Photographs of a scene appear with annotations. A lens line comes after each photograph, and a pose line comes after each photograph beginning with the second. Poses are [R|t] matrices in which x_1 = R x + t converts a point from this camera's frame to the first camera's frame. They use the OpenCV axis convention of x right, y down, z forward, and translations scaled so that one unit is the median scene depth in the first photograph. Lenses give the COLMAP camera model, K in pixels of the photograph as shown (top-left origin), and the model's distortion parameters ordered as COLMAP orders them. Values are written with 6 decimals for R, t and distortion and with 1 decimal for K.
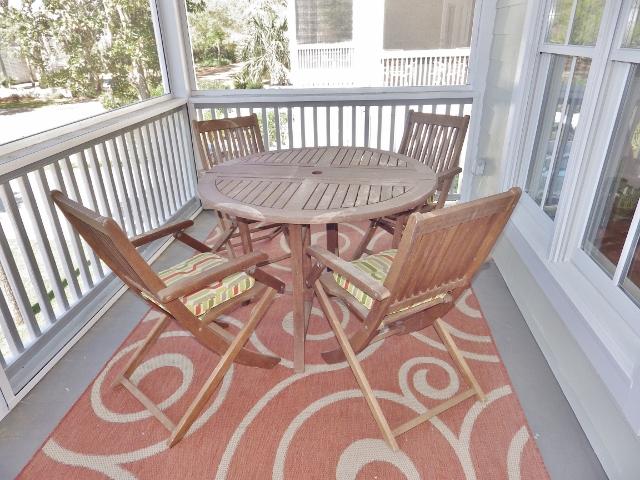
lens RADIAL K [[425.6, 0, 320.0], [0, 425.6, 240.0], [0, 0, 1]] dist [-0.002766, 0.001080]
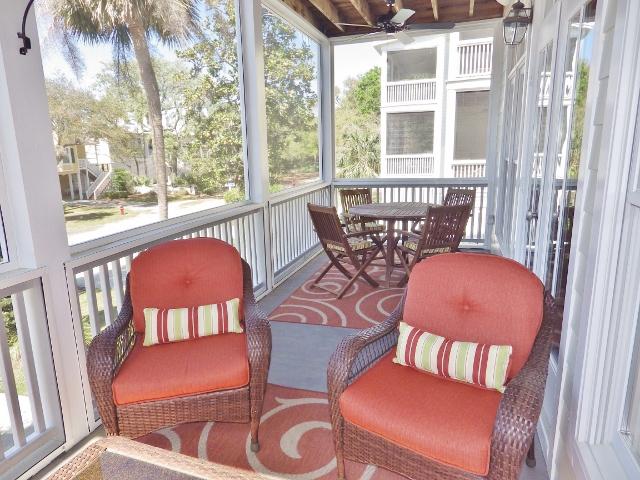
lens RADIAL K [[425.6, 0, 320.0], [0, 425.6, 240.0], [0, 0, 1]] dist [-0.002766, 0.001080]
pose [[0.980518, 0.040901, -0.192126, 0.003082], [-0.083905, 0.971573, -0.221373, 0.072484], [0.177610, 0.233180, 0.956076, -0.161806]]
